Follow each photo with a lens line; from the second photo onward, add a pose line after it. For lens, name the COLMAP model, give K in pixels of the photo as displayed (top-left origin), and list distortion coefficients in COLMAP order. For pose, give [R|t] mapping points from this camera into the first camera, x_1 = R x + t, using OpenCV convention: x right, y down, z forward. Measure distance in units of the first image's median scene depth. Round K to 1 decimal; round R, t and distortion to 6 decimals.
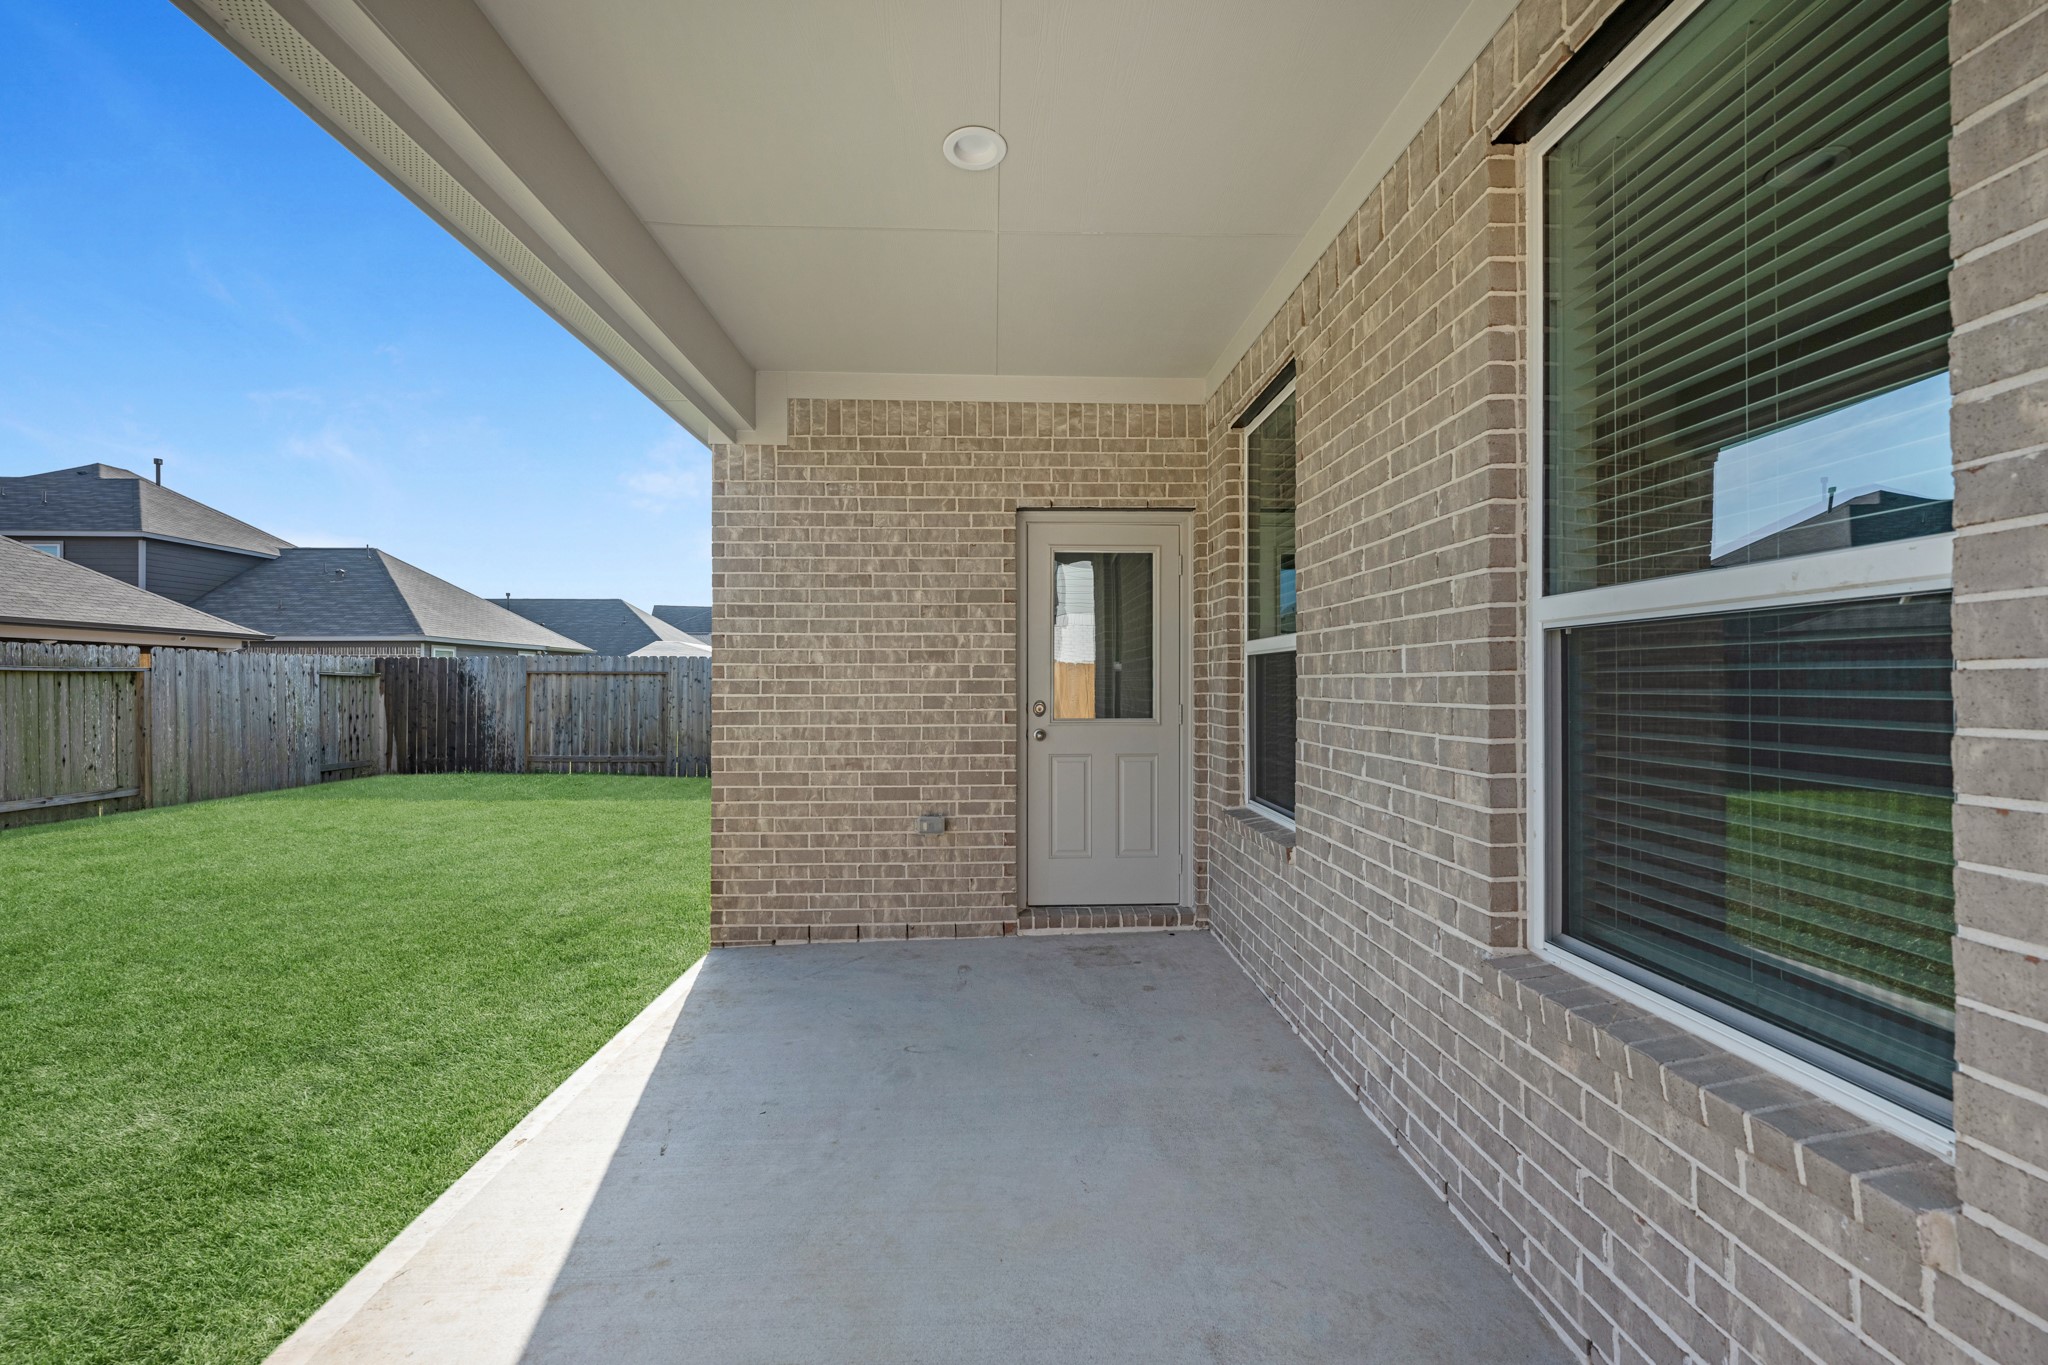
lens RADIAL K [[855.8, 0, 1024.0], [0, 855.8, 682.5], [0, 0, 1]] dist [0.007414, -0.000098]
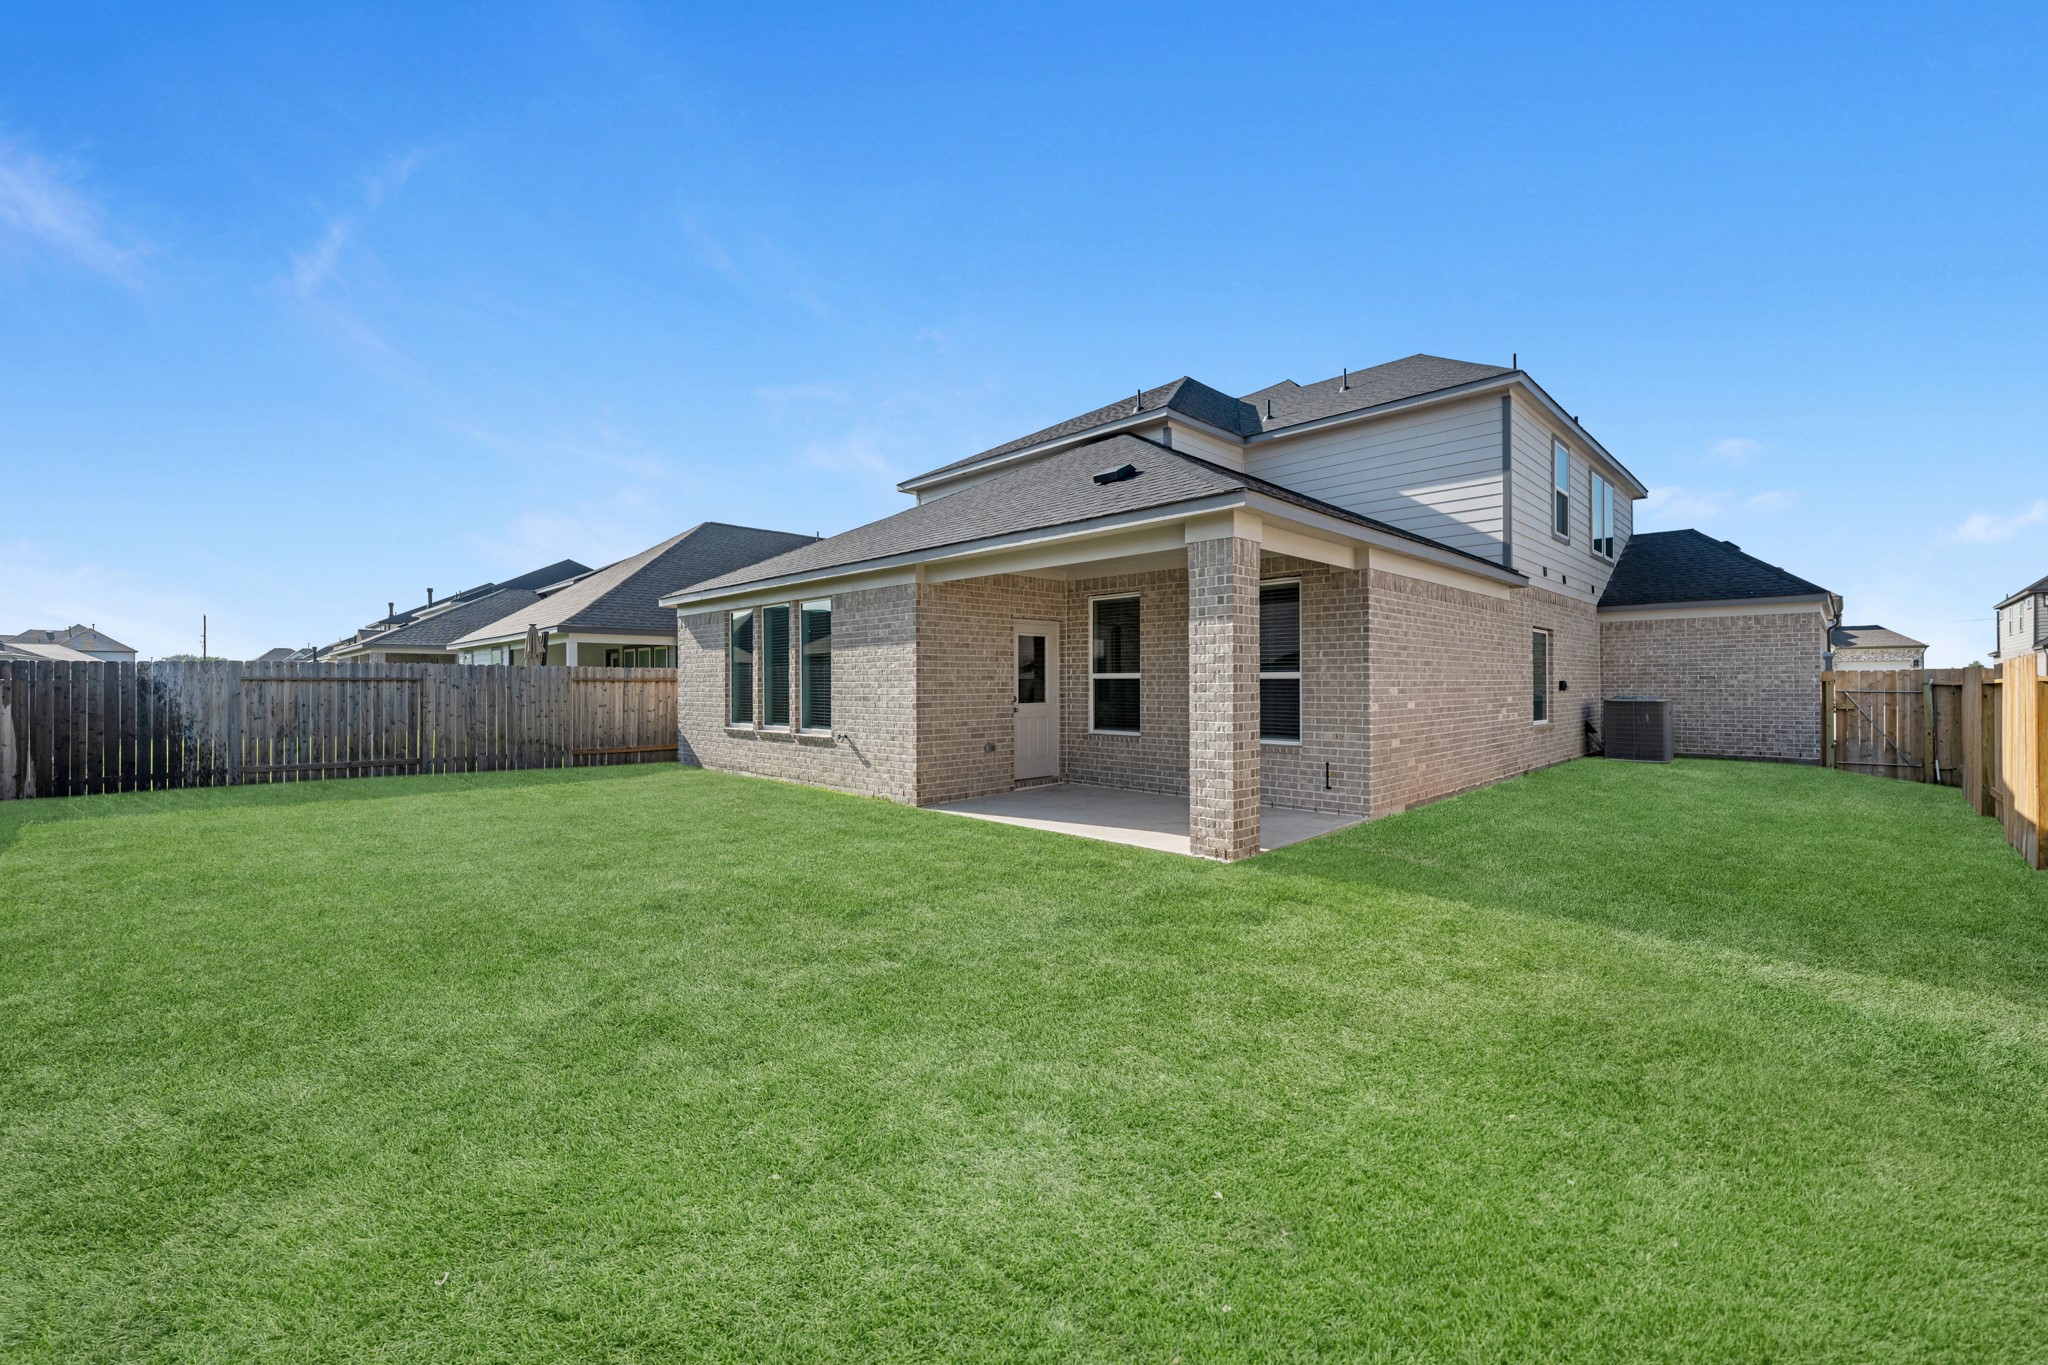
lens RADIAL K [[832.6, 0, 1023.5], [0, 832.6, 689.5], [0, 0, 1]] dist [0.008870, -0.000092]
pose [[0.739137, -0.006688, 0.673522, -0.566624], [0.001839, 0.999967, 0.007911, -0.005815], [-0.673552, -0.004609, 0.739125, -0.278202]]
